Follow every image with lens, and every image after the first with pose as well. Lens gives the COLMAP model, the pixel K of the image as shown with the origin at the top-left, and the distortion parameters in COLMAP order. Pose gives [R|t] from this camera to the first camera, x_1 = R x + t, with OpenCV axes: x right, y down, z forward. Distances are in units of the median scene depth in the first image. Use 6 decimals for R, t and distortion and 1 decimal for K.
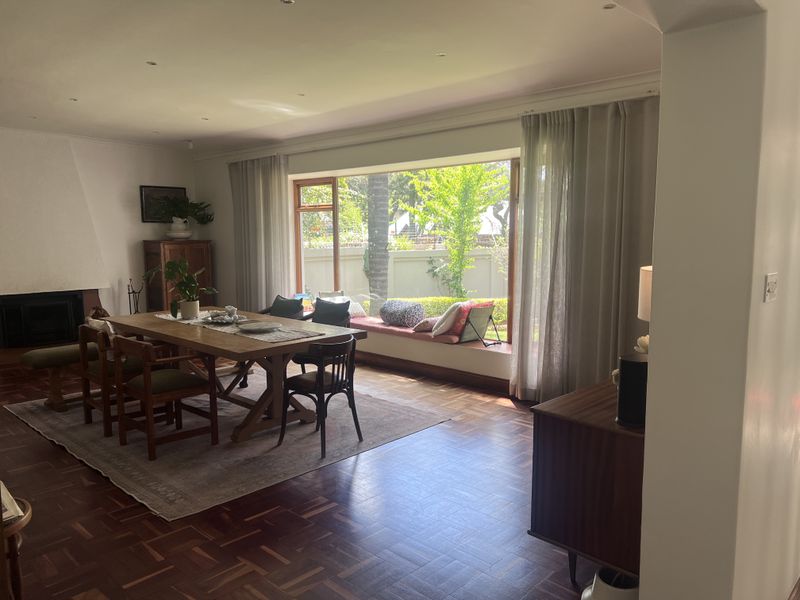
lens RADIAL K [[604.1, 0, 400.0], [0, 604.1, 300.0], [0, 0, 1]] dist [0.010822, -0.001121]
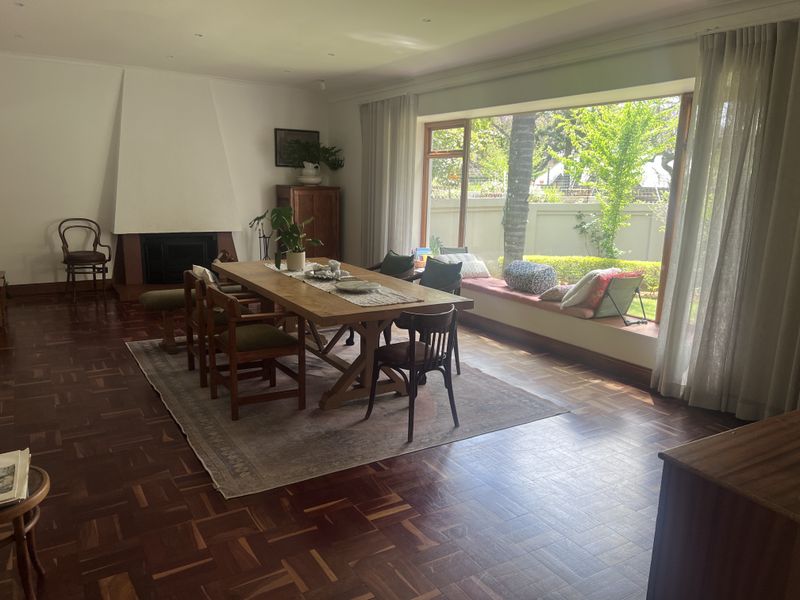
lens RADIAL K [[599.1, 0, 388.0], [0, 599.1, 301.8], [0, 0, 1]] dist [0.045935, -0.070731]
pose [[0.964030, 0.077056, -0.254379, 0.037144], [-0.054416, 0.994001, 0.094878, -0.017560], [0.260164, -0.077623, 0.962439, 0.127801]]
